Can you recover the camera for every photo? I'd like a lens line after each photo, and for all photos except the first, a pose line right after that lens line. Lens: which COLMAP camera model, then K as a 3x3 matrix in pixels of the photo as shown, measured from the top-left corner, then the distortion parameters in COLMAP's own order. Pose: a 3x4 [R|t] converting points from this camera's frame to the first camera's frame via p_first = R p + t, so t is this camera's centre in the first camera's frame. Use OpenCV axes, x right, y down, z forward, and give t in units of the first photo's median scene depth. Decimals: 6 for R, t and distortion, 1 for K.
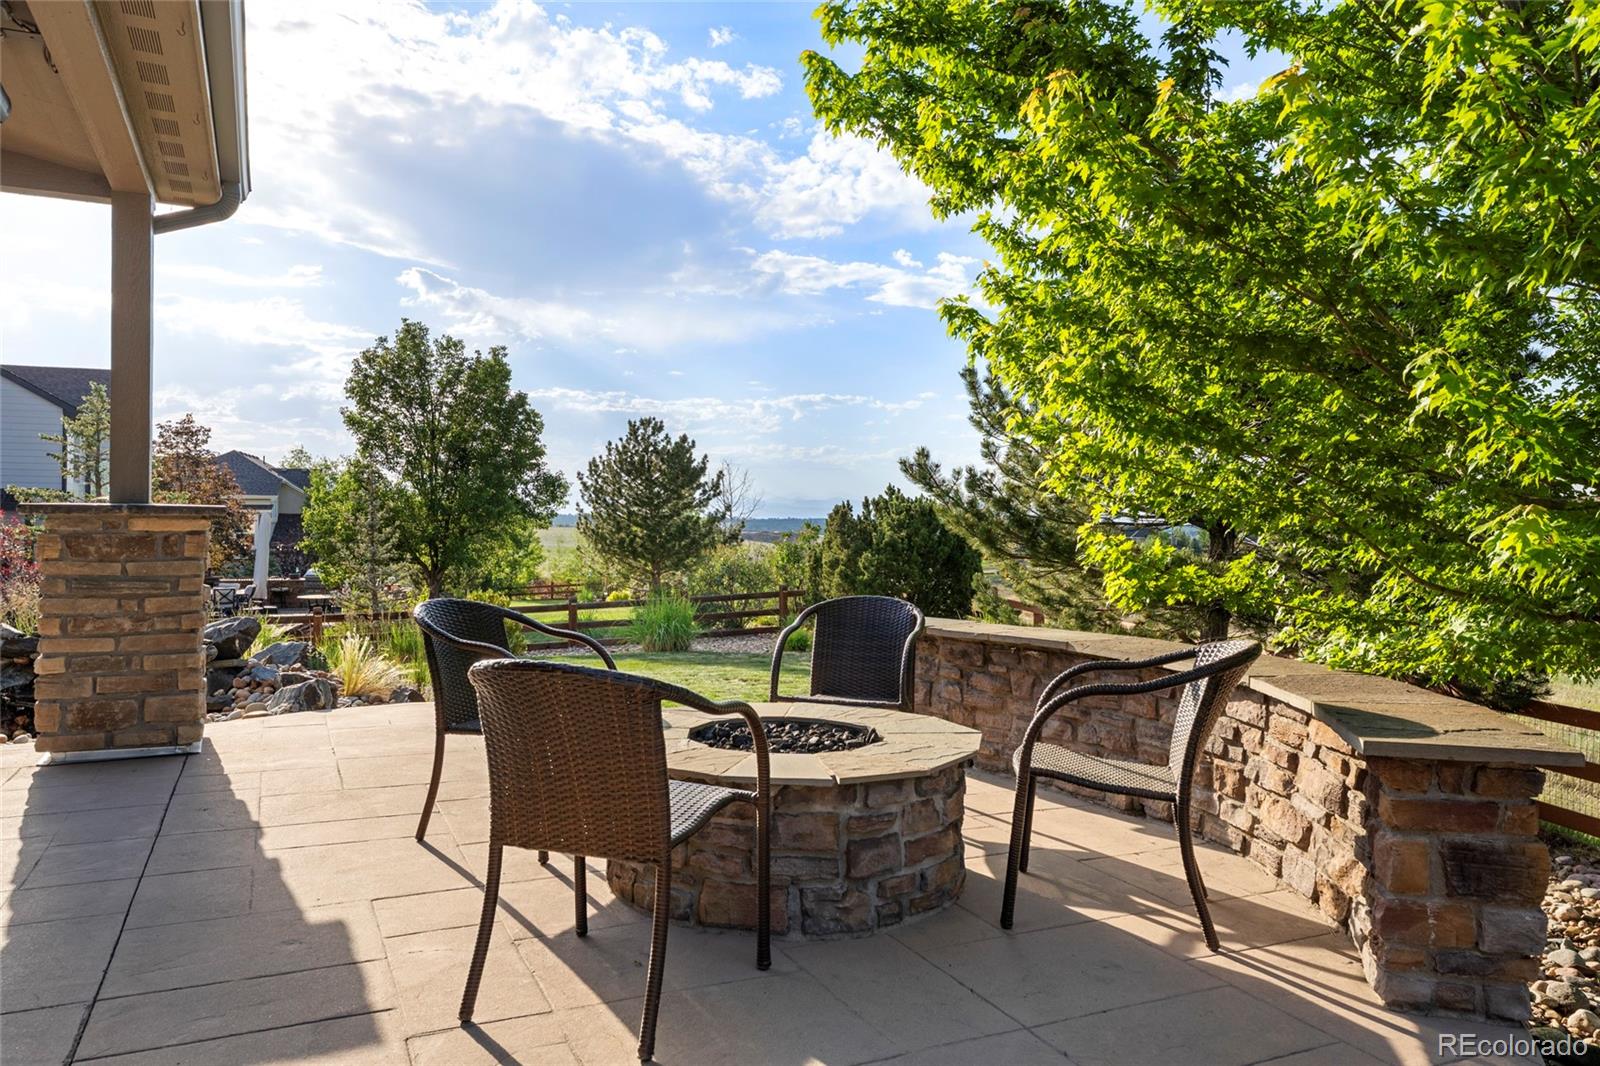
lens RADIAL K [[1081.5, 0, 786.3], [0, 1081.5, 506.8], [0, 0, 1]] dist [0.000093, 0.004801]
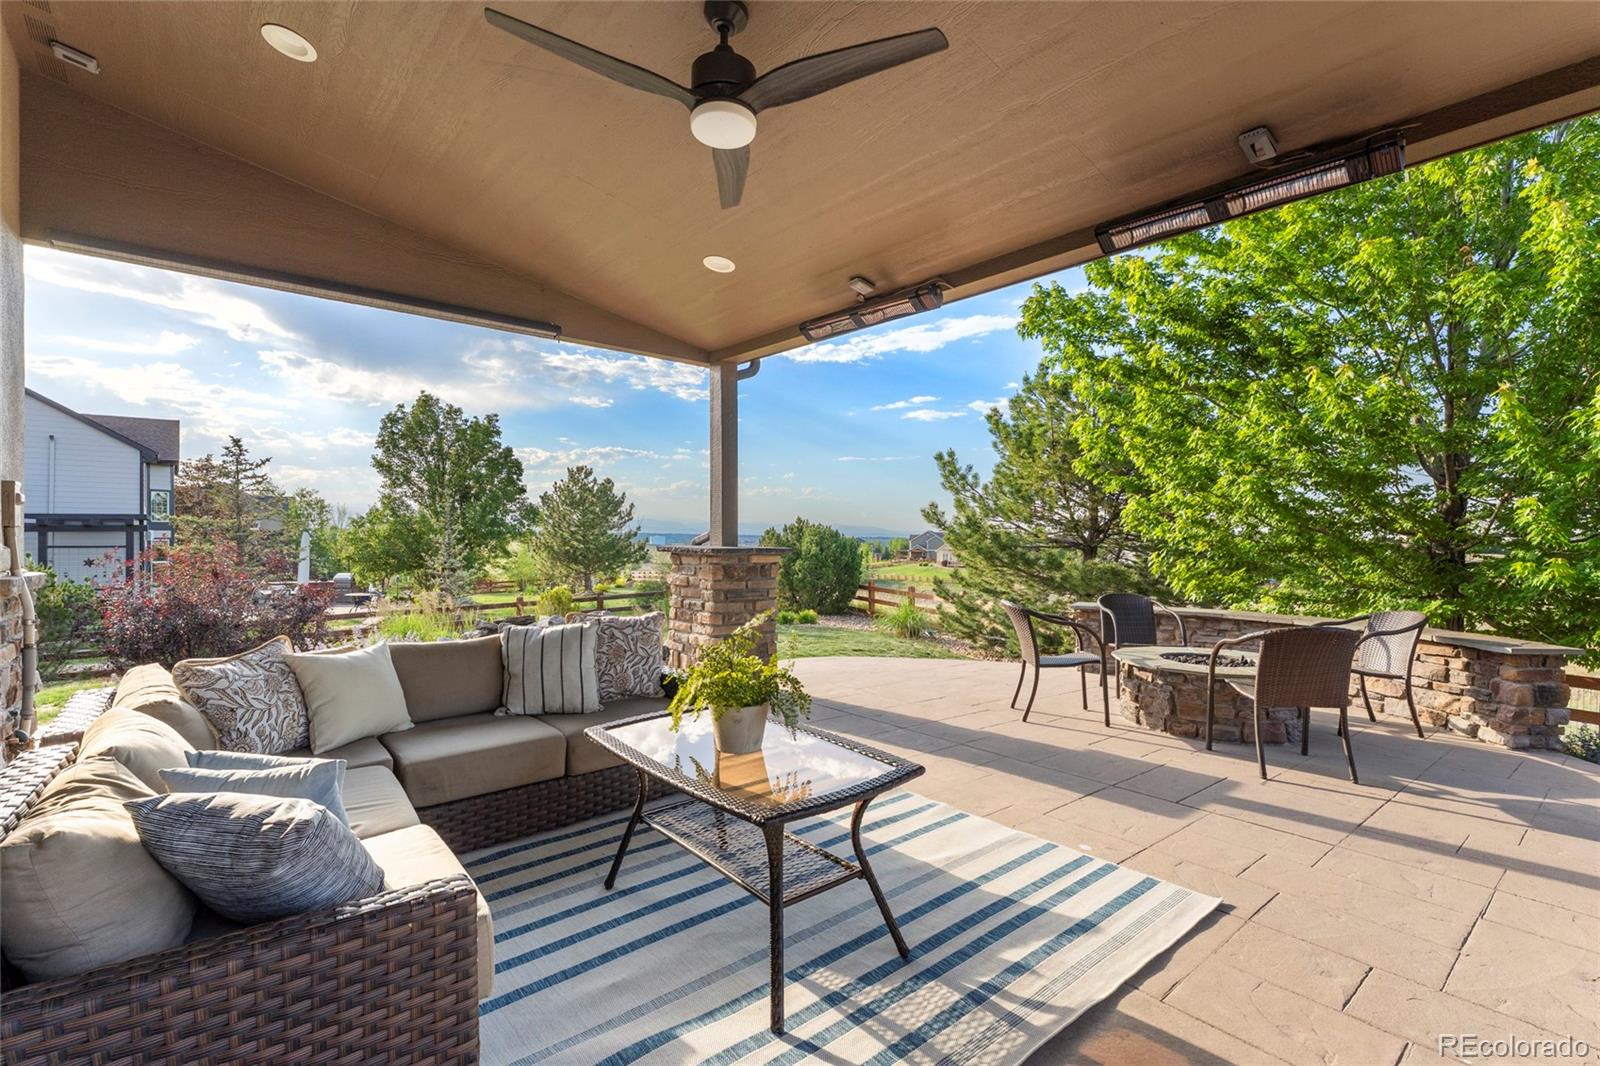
lens RADIAL K [[728.5, 0, 802.0], [0, 728.5, 533.4], [0, 0, 1]] dist [0.004777, 0.000692]
pose [[0.969292, 0.001151, 0.245909, -0.107212], [-0.003942, 0.999933, 0.010858, -0.005089], [-0.245880, -0.011494, 0.969232, -0.019793]]
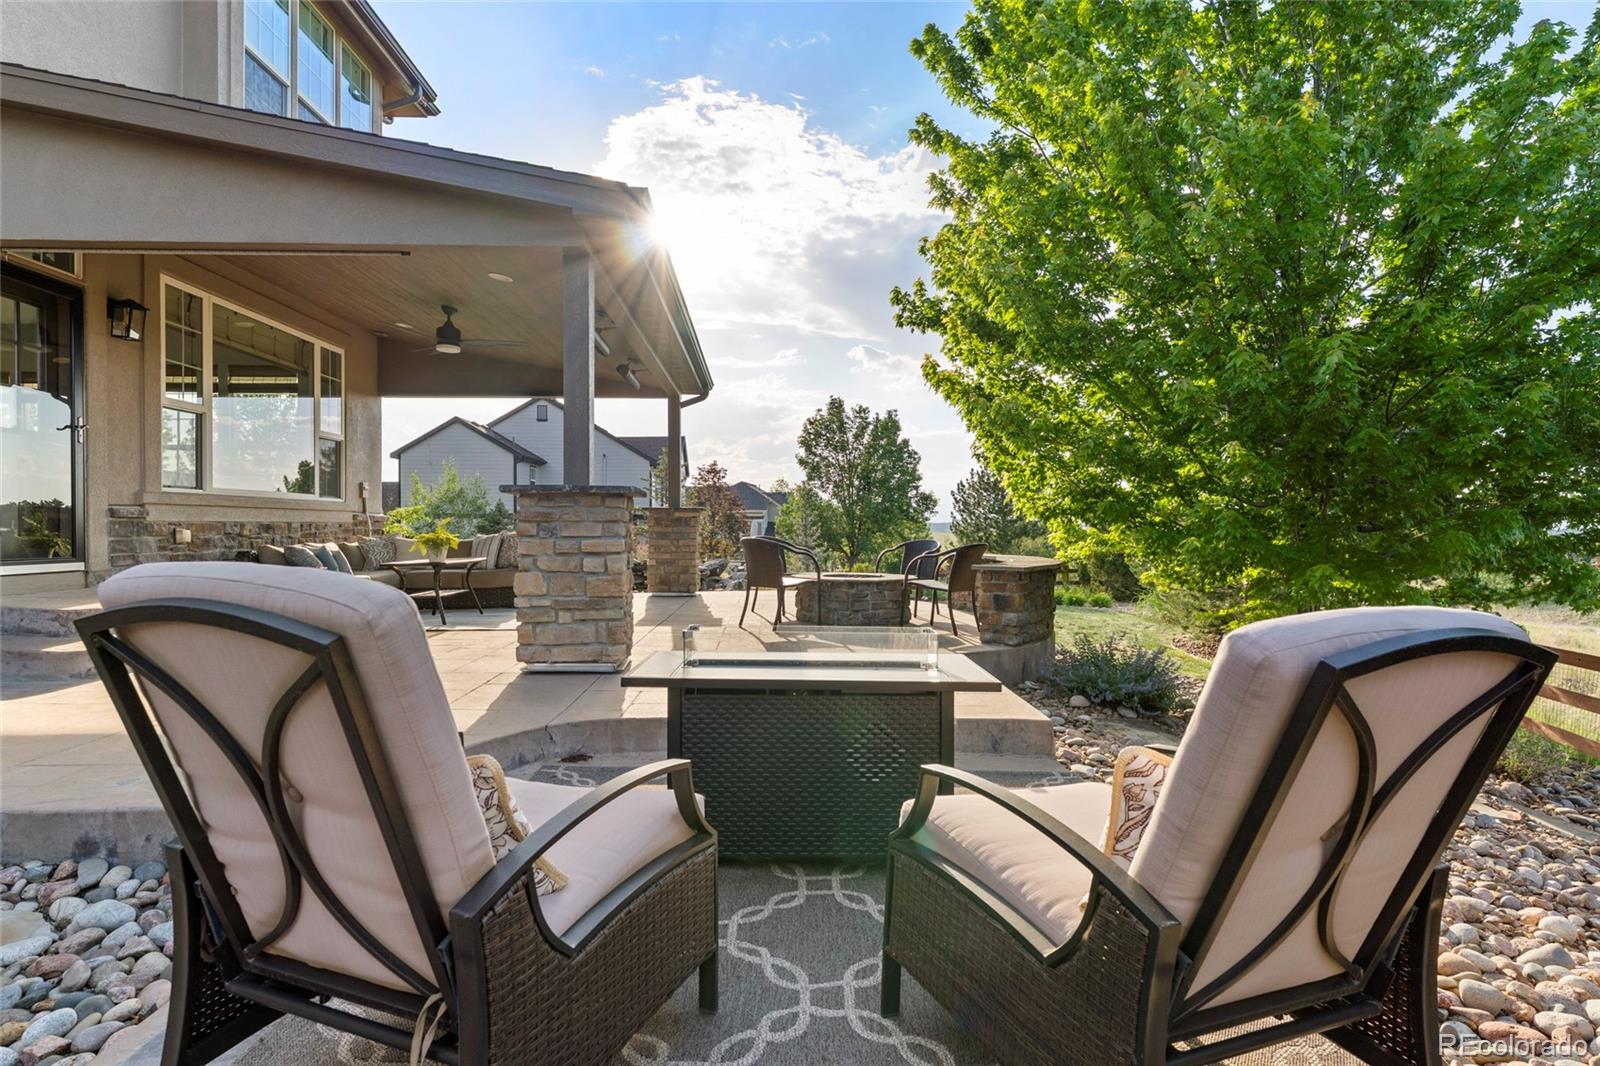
lens RADIAL K [[820.6, 0, 796.9], [0, 820.6, 532.8], [0, 0, 1]] dist [0.000966, 0.000087]
pose [[0.916788, -0.001161, -0.399373, 0.074092], [0.008958, 0.999804, 0.017657, 0.003943], [0.399275, -0.019766, 0.916618, -0.114437]]
